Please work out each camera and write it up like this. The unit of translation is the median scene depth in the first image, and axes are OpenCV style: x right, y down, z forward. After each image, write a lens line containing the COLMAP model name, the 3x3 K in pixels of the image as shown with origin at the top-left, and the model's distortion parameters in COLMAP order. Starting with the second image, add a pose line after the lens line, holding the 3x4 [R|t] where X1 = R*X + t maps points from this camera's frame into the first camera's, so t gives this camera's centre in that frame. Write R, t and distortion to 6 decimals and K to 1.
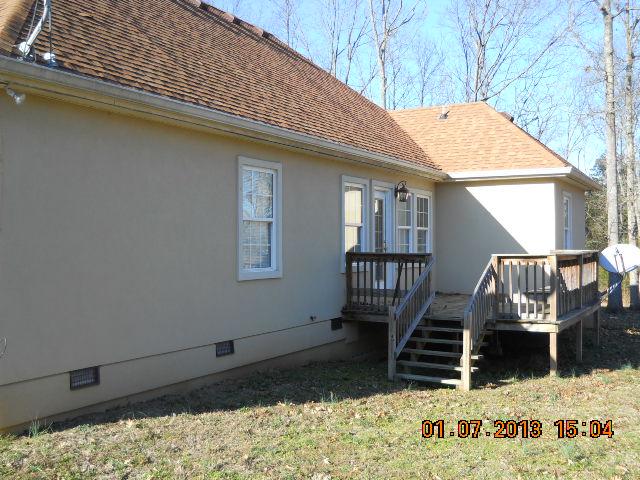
lens RADIAL K [[718.1, 0, 320.0], [0, 718.1, 240.0], [0, 0, 1]] dist [-0.000428, 0.017934]
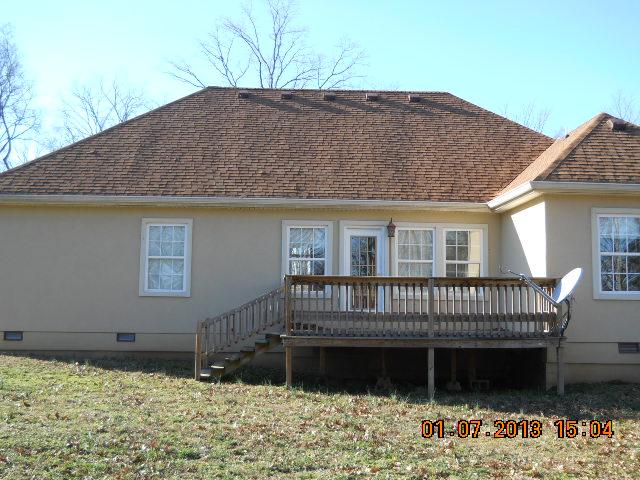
lens RADIAL K [[718.1, 0, 320.0], [0, 718.1, 240.0], [0, 0, 1]] dist [-0.000428, 0.017934]
pose [[0.501221, -0.072868, -0.862246, 1.354272], [-0.008193, 0.996004, -0.088935, 0.065910], [0.865281, 0.051640, 0.498621, 0.503256]]
